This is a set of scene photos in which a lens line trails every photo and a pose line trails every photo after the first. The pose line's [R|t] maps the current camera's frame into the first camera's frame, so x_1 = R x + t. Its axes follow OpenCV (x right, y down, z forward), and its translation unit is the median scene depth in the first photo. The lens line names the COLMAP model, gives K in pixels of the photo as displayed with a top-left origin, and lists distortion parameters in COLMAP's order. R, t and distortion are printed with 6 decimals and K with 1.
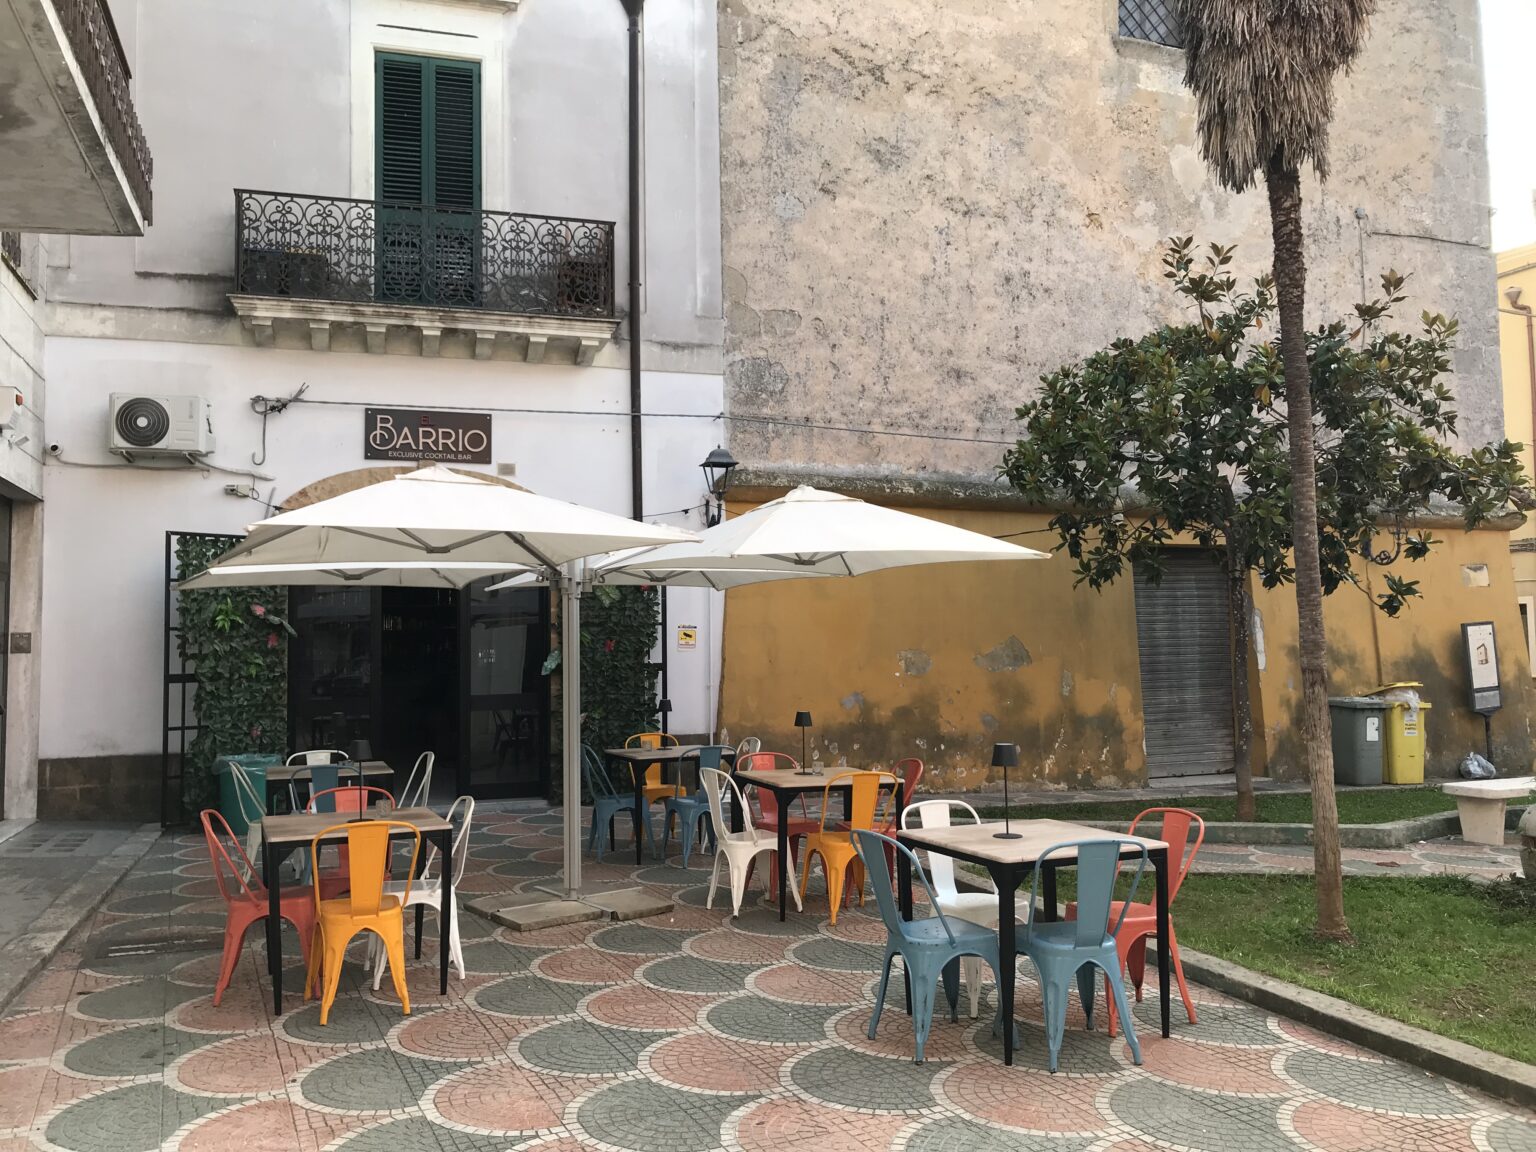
lens RADIAL K [[1260.2, 0, 756.3], [0, 1260.2, 562.4], [0, 0, 1]] dist [0.109656, -0.203321]
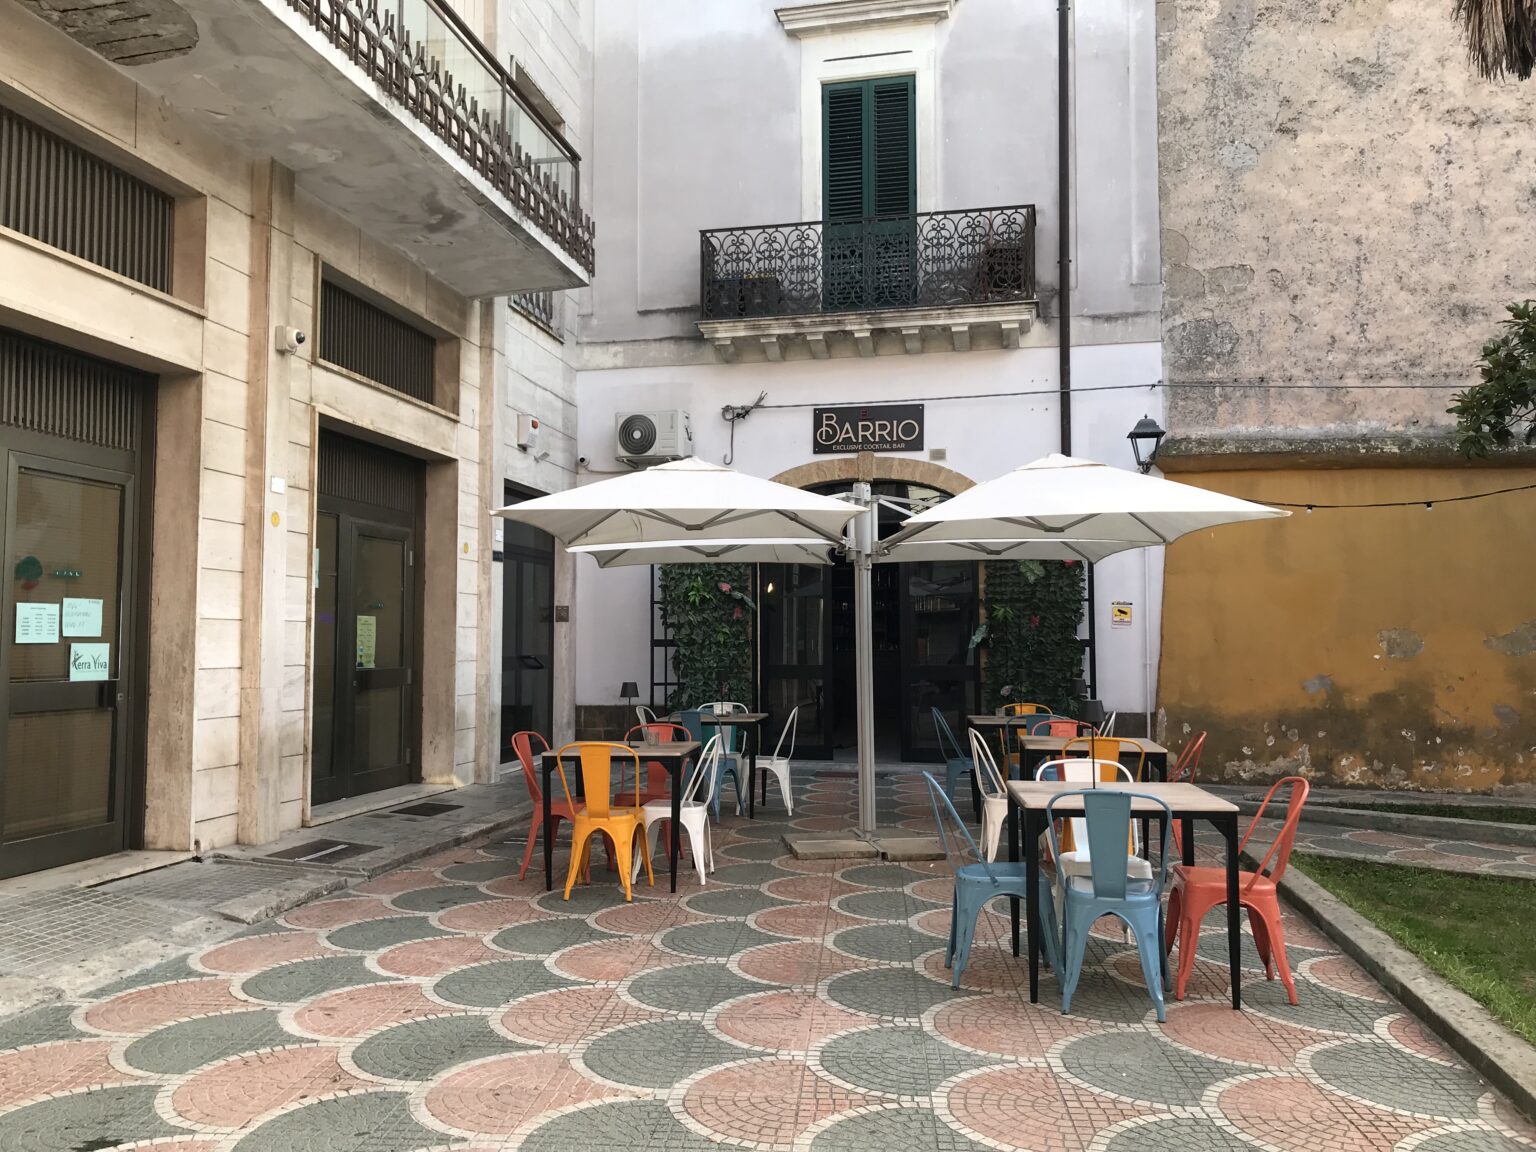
lens RADIAL K [[1258.2, 0, 728.4], [0, 1258.2, 571.9], [0, 0, 1]] dist [0.018855, -0.011941]
pose [[0.862905, -0.013209, -0.505194, 0.178214], [0.022010, 0.999692, 0.011456, 0.008936], [0.504887, -0.021004, 0.862930, -0.001323]]
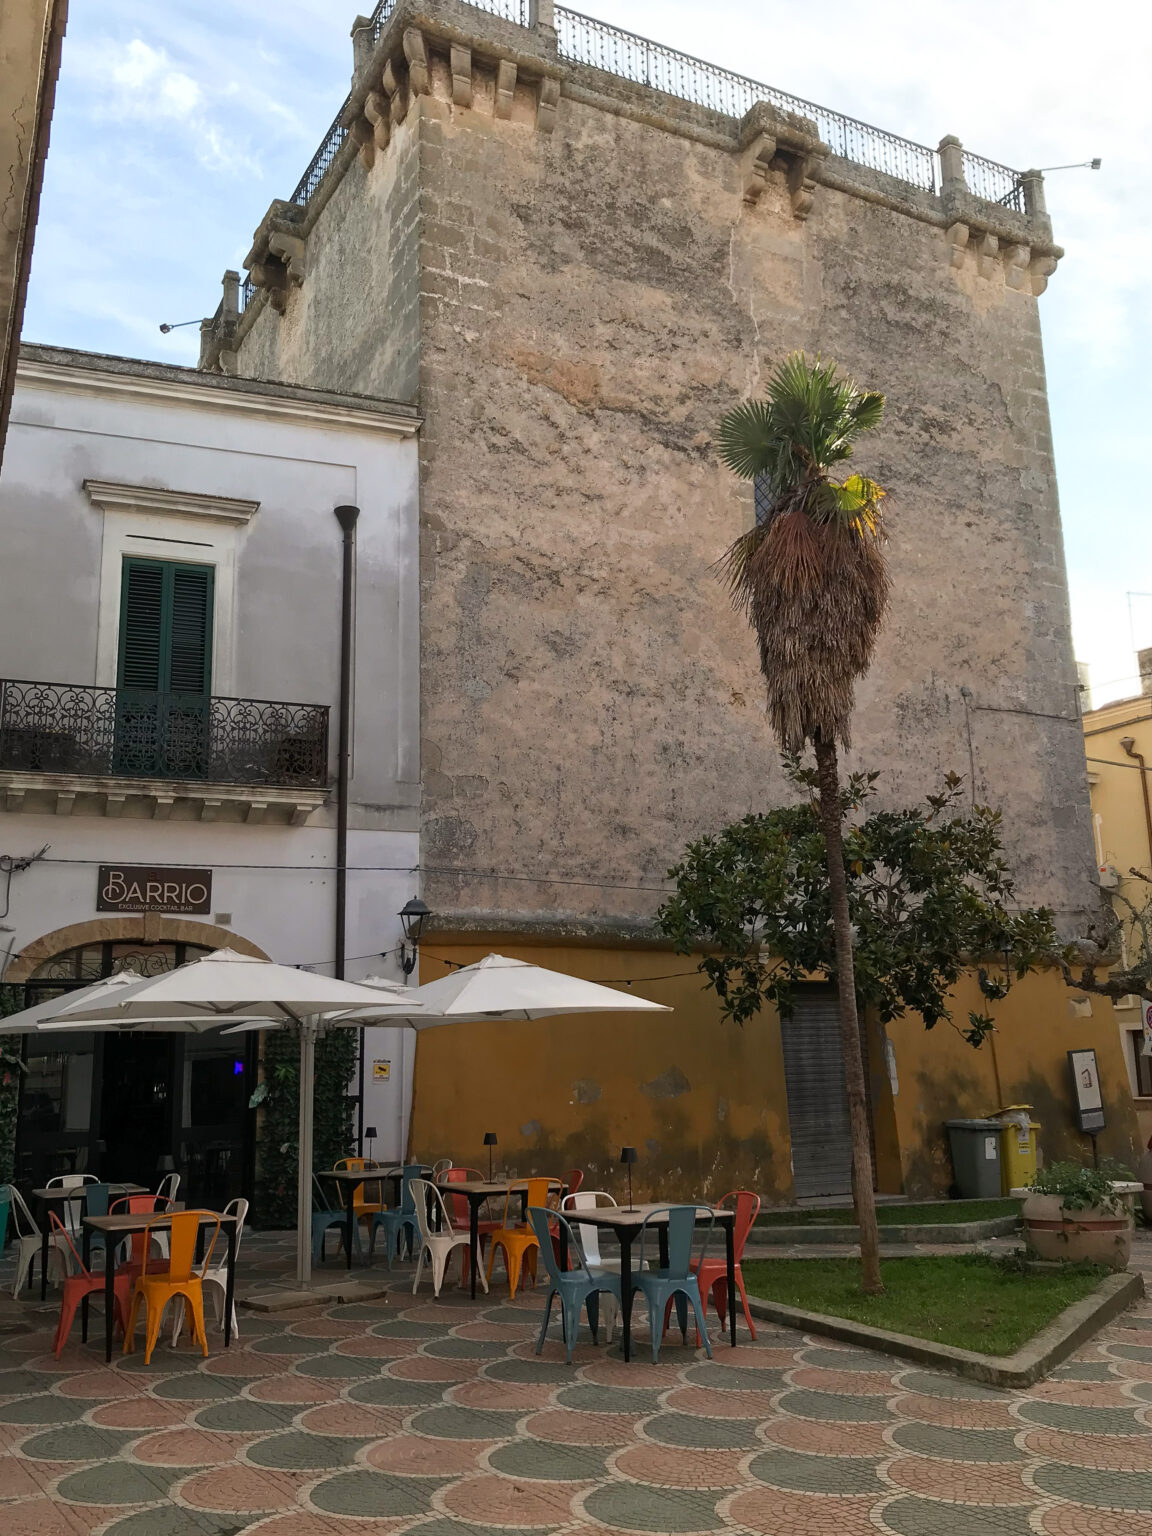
lens RADIAL K [[1381.0, 0, 588.3], [0, 1381.0, 738.1], [0, 0, 1]] dist [0.154598, -0.448585]
pose [[0.993482, 0.017294, 0.112671, -0.017582], [0.002010, 0.985612, -0.169009, -0.021154], [-0.113973, 0.168134, 0.979153, -0.266414]]
